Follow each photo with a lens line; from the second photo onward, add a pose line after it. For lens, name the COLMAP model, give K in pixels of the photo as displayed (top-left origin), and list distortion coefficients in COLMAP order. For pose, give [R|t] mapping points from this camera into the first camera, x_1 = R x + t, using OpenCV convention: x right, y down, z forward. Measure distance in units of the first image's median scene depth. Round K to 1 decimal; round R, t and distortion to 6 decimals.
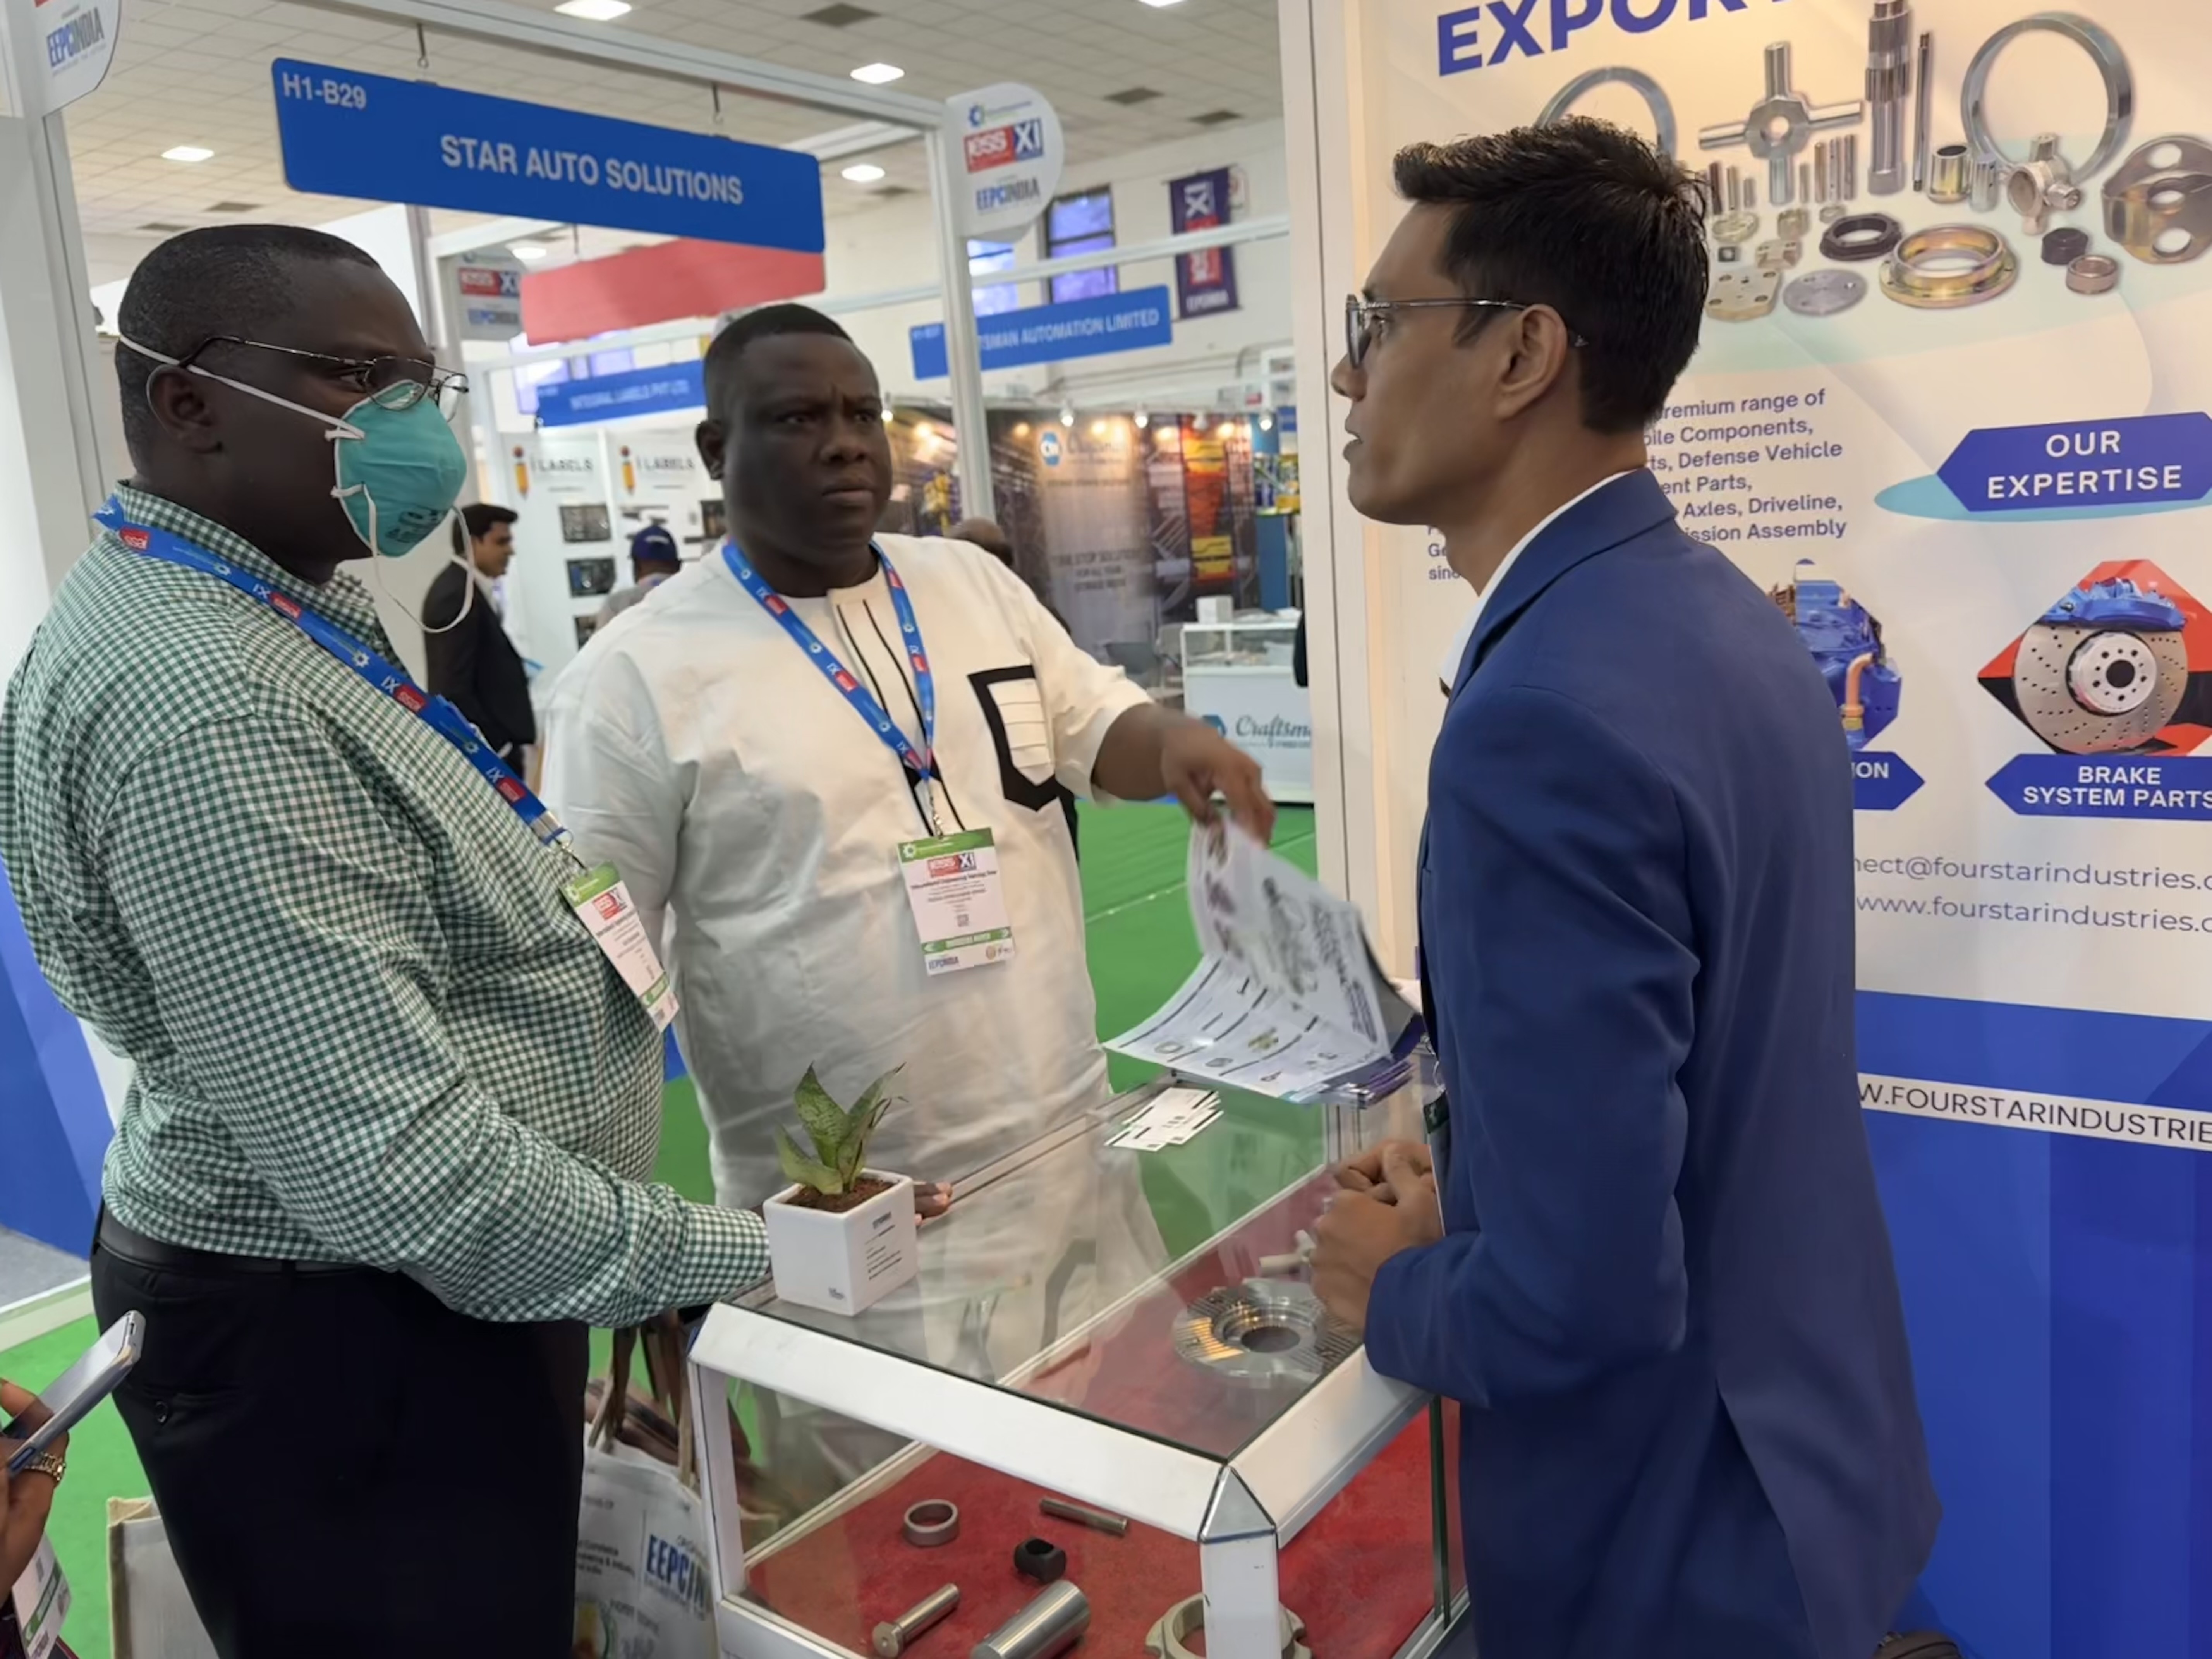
lens RADIAL K [[1727.0, 0, 1117.1], [0, 1727.0, 838.6], [0, 0, 1]] dist [-0.004914, -0.019647]
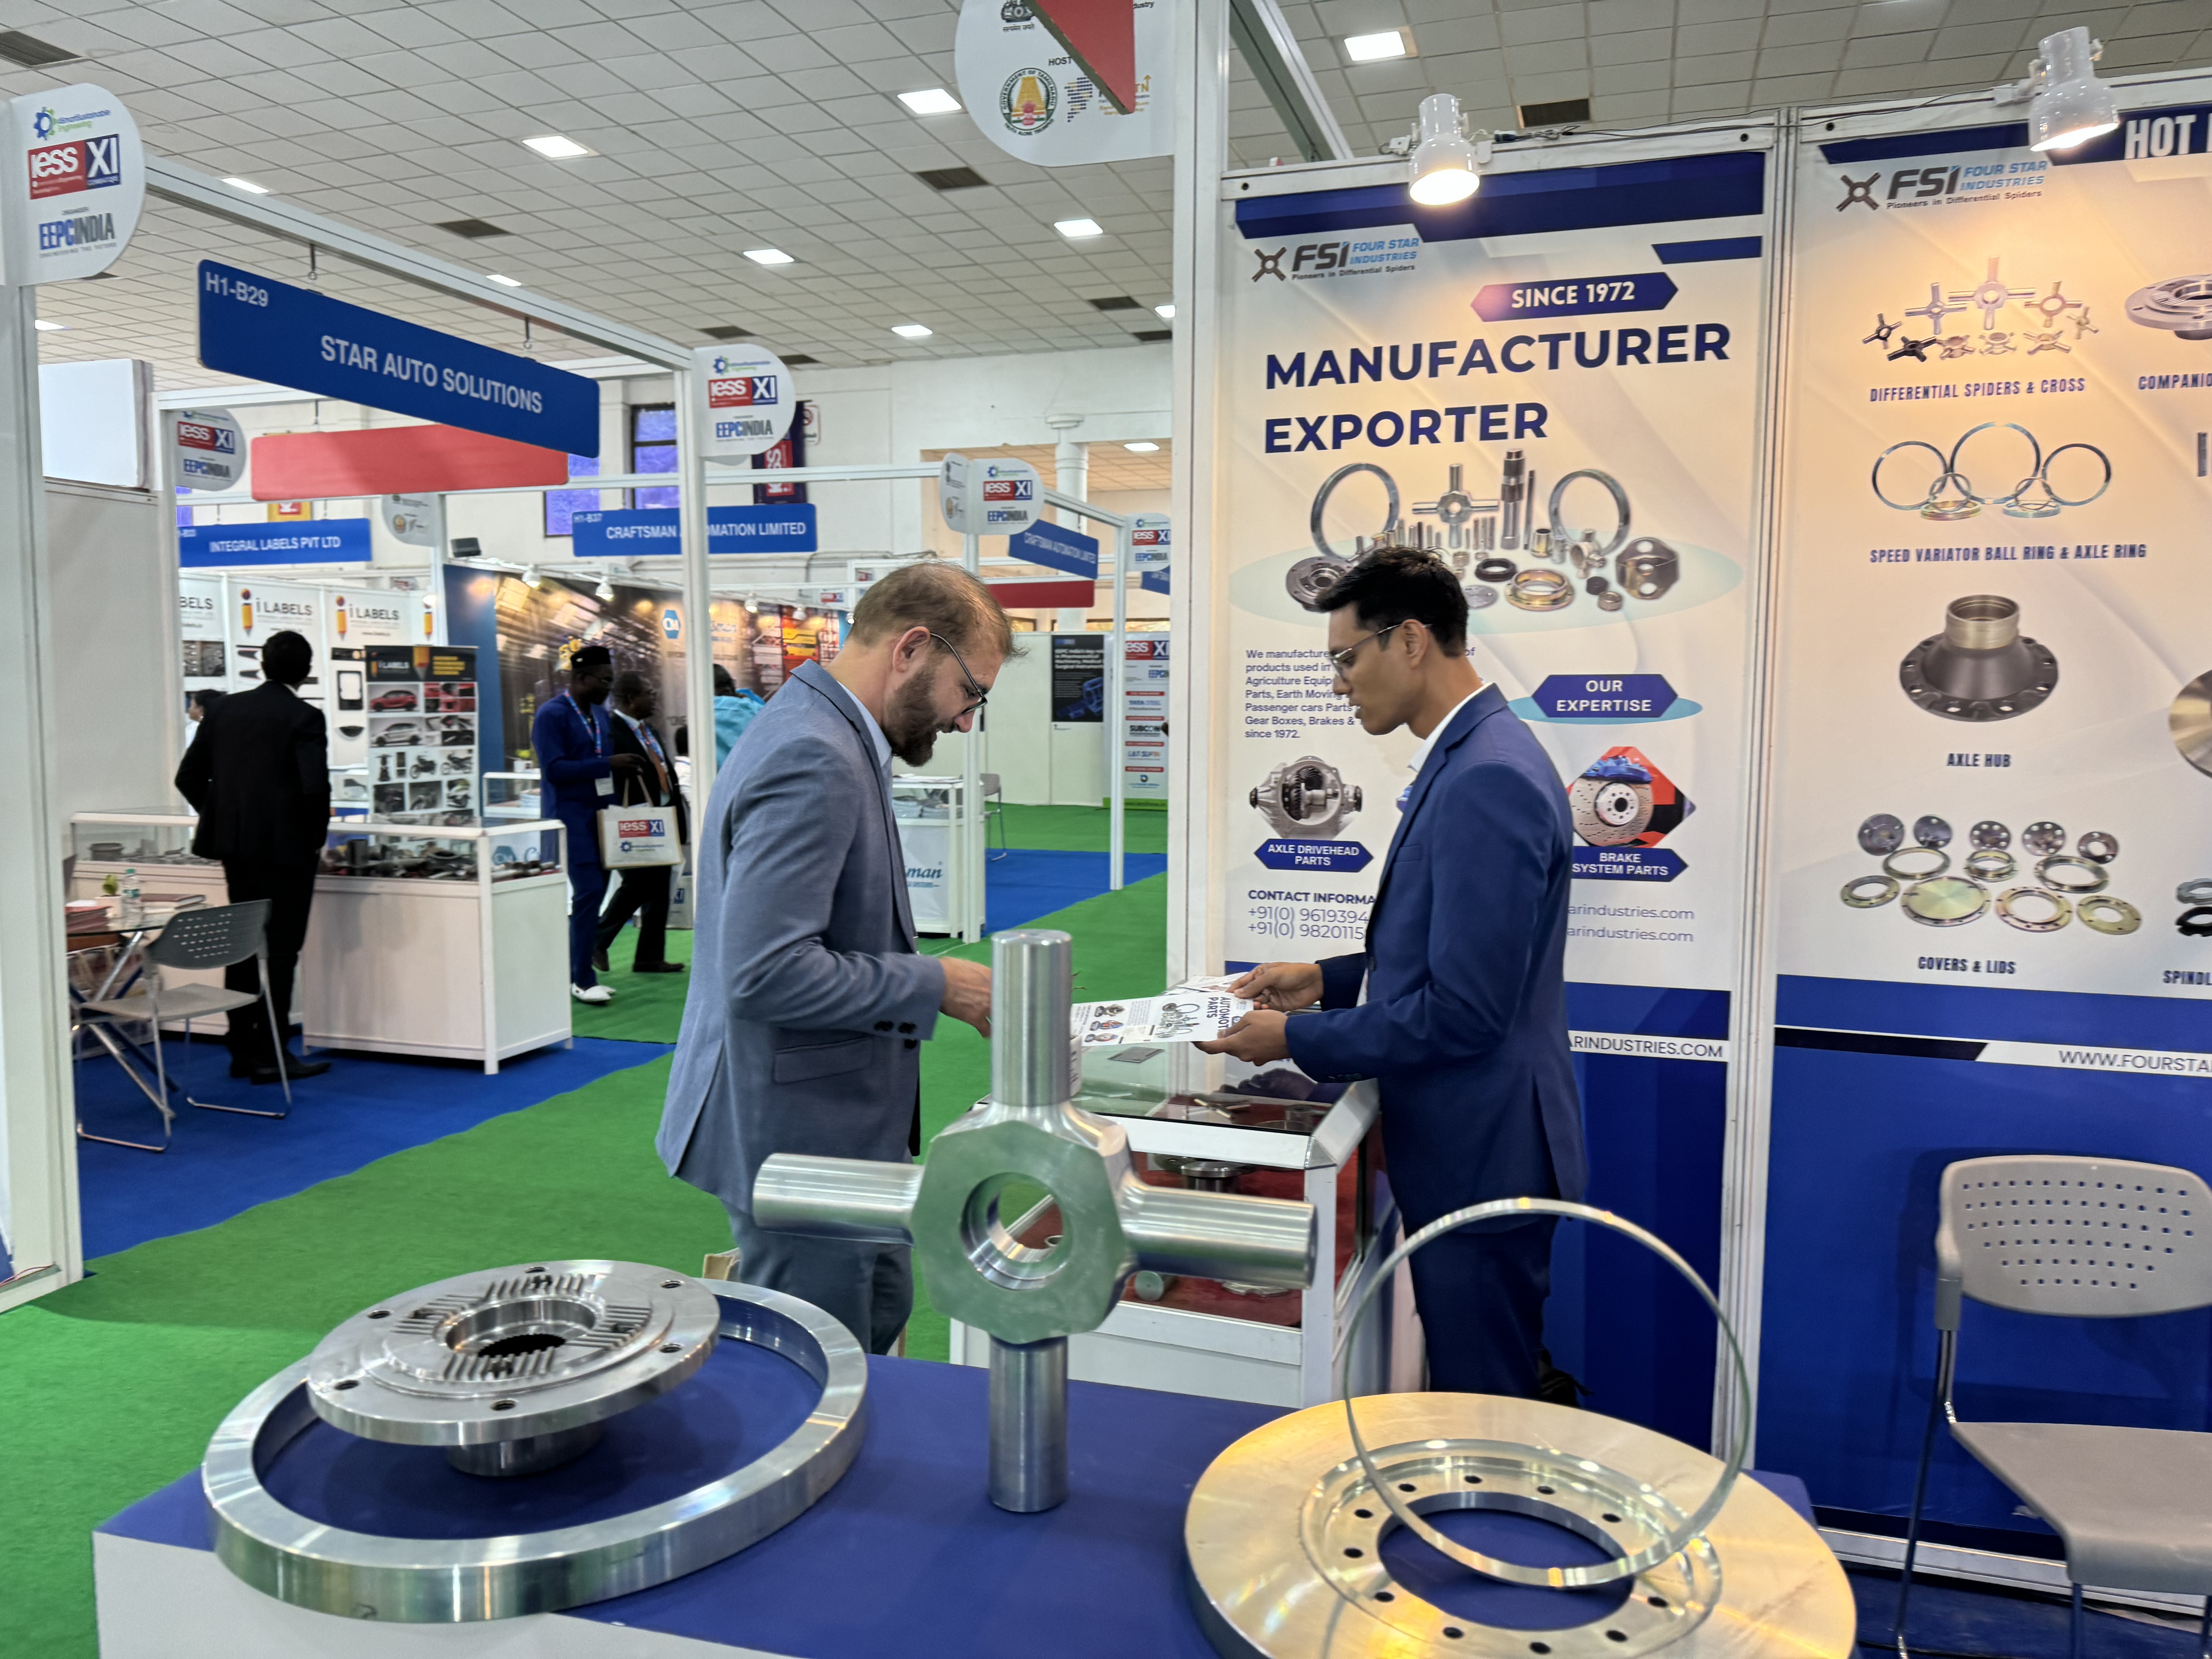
lens RADIAL K [[1545.3, 0, 1099.2], [0, 1545.3, 848.5], [0, 0, 1]] dist [0.032271, -0.048359]
pose [[0.955771, 0.042675, 0.290998, -0.439575], [-0.016023, 0.995503, -0.093364, 0.114025], [-0.293674, 0.084572, 0.952157, -0.439420]]
